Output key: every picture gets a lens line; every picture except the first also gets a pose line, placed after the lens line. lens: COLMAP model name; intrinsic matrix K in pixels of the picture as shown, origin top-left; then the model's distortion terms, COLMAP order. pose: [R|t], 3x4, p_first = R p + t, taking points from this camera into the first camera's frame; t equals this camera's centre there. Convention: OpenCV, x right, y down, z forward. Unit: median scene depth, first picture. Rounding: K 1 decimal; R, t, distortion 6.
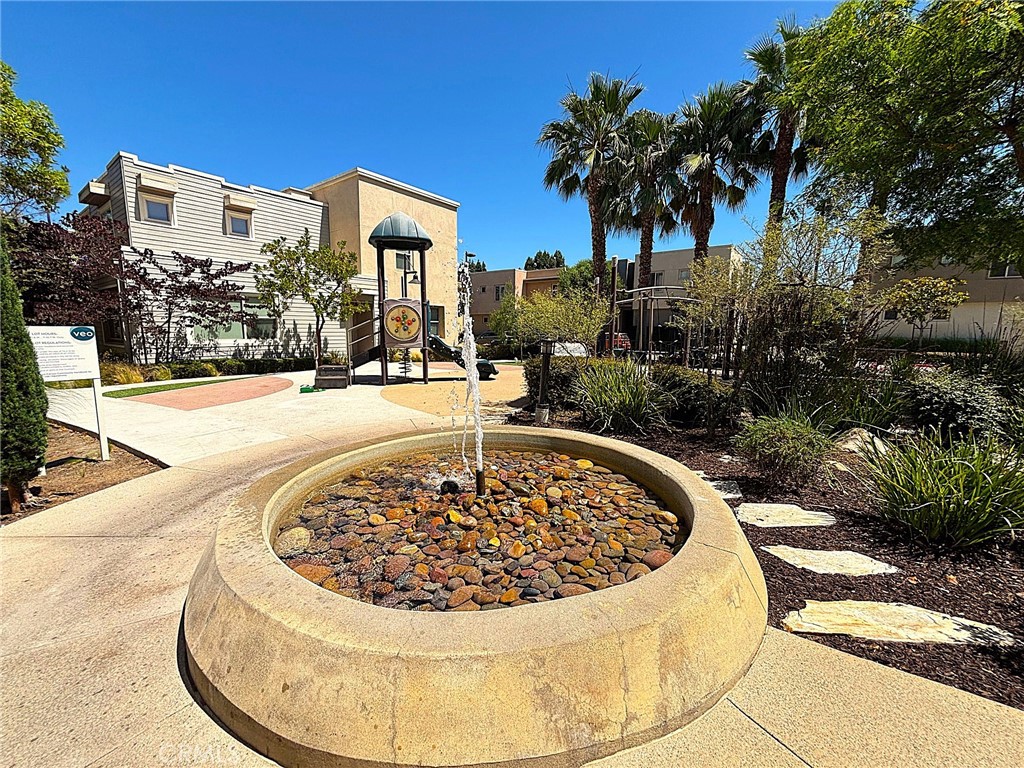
lens RADIAL K [[407.9, 0, 512.0], [0, 407.9, 382.4], [0, 0, 1]] dist [0.000168, 0.000007]
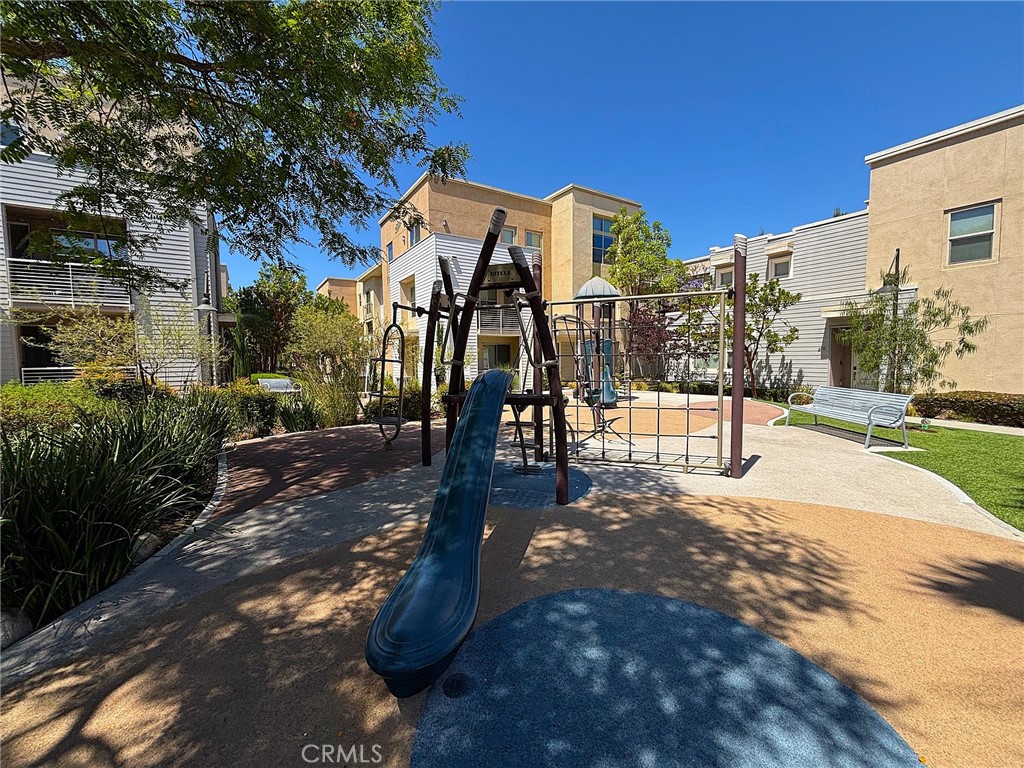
lens RADIAL K [[407.9, 0, 512.2], [0, 407.9, 382.2], [0, 0, 1]] dist [0.000168, 0.000007]
pose [[-0.349747, 0.048509, -0.935588, 0.663480], [-0.123647, 0.987532, 0.097425, -0.096185], [0.928649, 0.149757, -0.339388, 0.753127]]
